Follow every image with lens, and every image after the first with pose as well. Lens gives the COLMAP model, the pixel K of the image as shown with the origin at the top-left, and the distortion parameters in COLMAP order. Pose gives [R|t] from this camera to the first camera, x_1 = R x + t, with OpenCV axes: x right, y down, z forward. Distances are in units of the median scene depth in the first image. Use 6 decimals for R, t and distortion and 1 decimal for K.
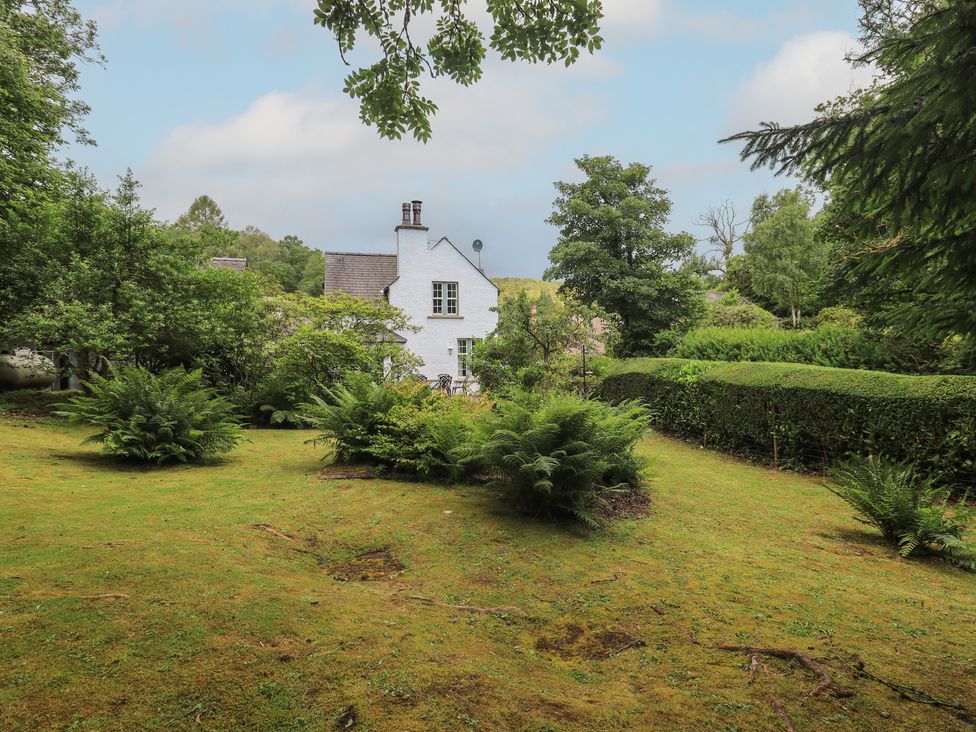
lens RADIAL K [[518.4, 0, 486.0], [0, 518.4, 359.8], [0, 0, 1]] dist [0.003928, -0.001304]
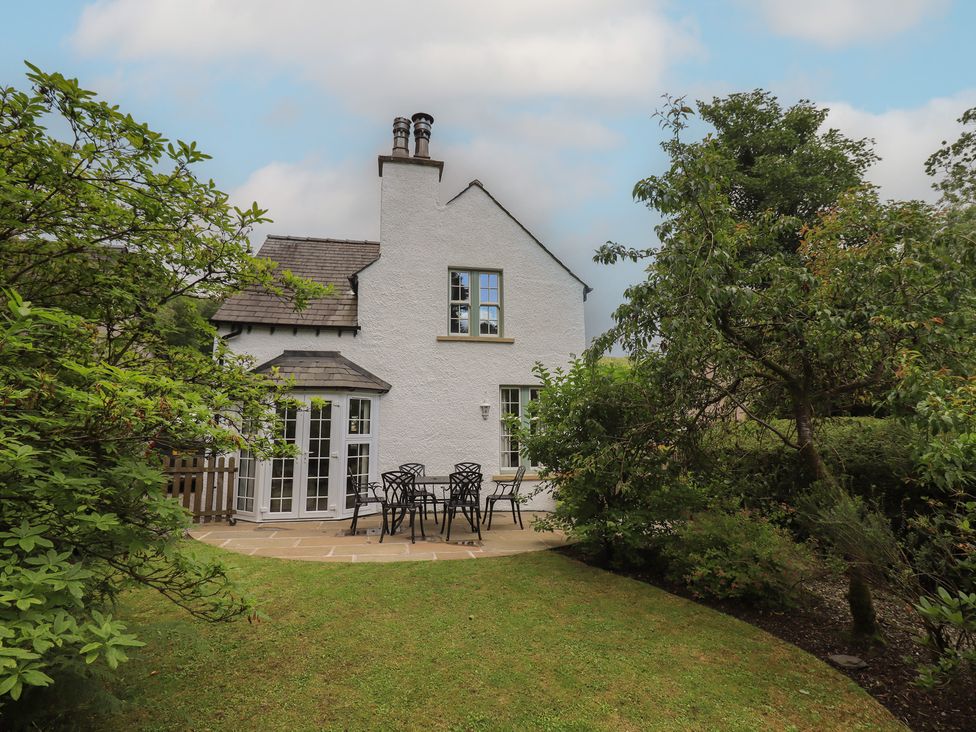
lens RADIAL K [[518.4, 0, 486.0], [0, 518.4, 359.8], [0, 0, 1]] dist [0.003928, -0.001304]
pose [[0.995028, -0.003669, -0.099532, -0.021180], [-0.011099, 0.989012, -0.147417, 0.005662], [0.098979, 0.147789, 0.984054, 0.532674]]
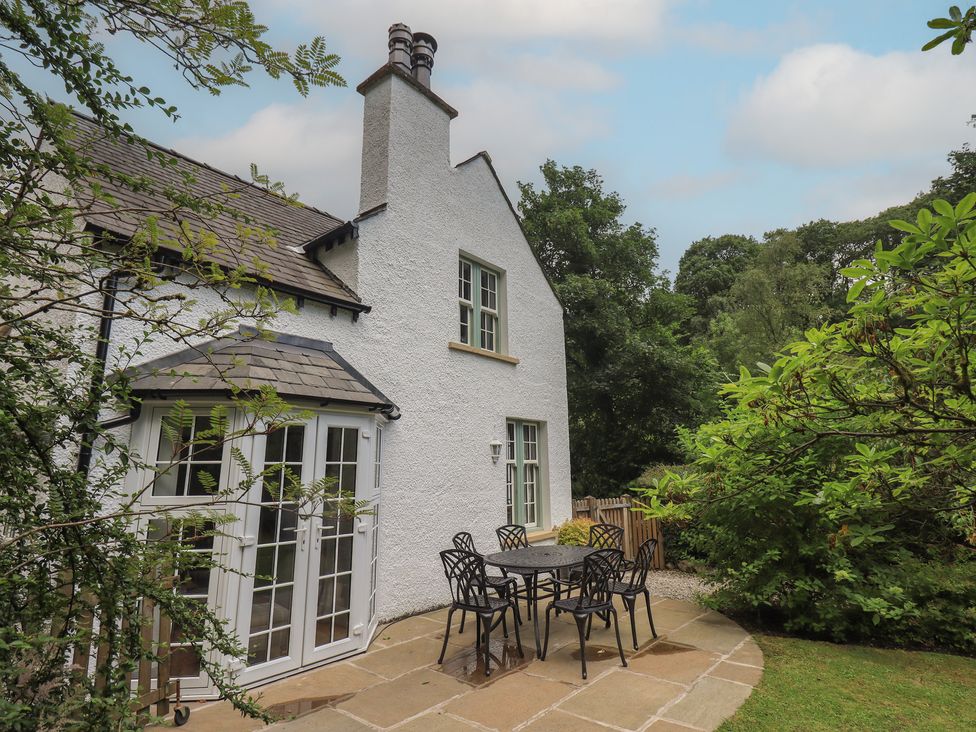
lens RADIAL K [[518.4, 0, 486.0], [0, 518.4, 359.8], [0, 0, 1]] dist [0.003928, -0.001304]
pose [[0.836819, 0.119652, 0.534245, -0.263736], [0.001784, 0.975225, -0.221210, -0.000499], [-0.547477, 0.186066, 0.815873, 0.707264]]
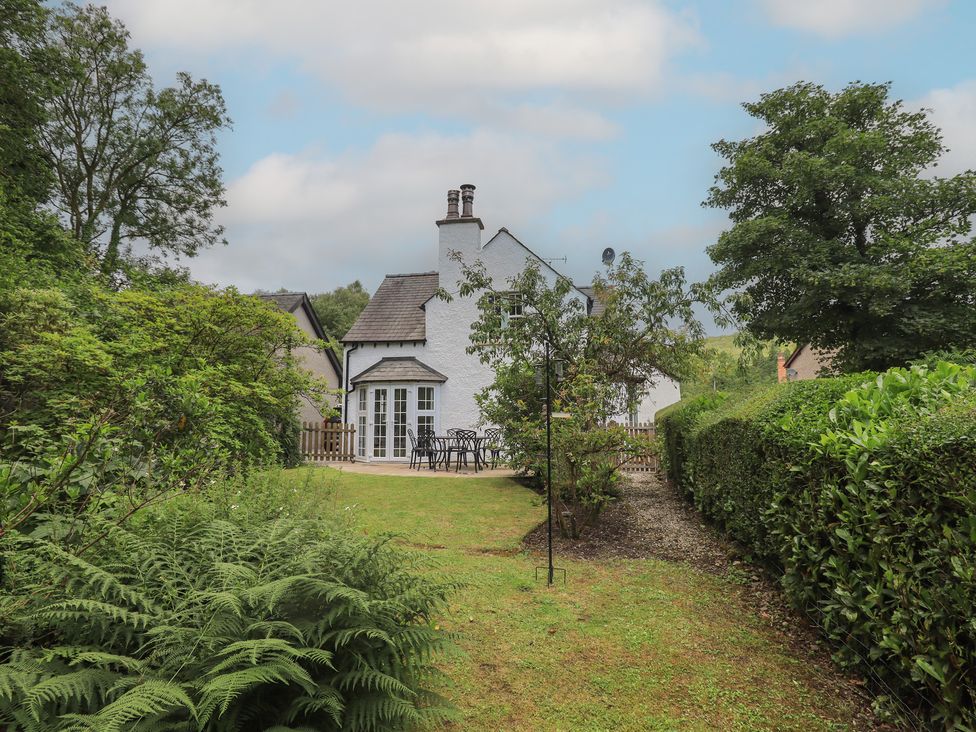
lens RADIAL K [[518.4, 0, 486.0], [0, 518.4, 359.8], [0, 0, 1]] dist [0.003928, -0.001304]
pose [[0.899797, -0.042394, -0.434244, 0.189091], [-0.009200, 0.993203, -0.116027, 0.017049], [0.436212, 0.108396, 0.893292, 0.389621]]
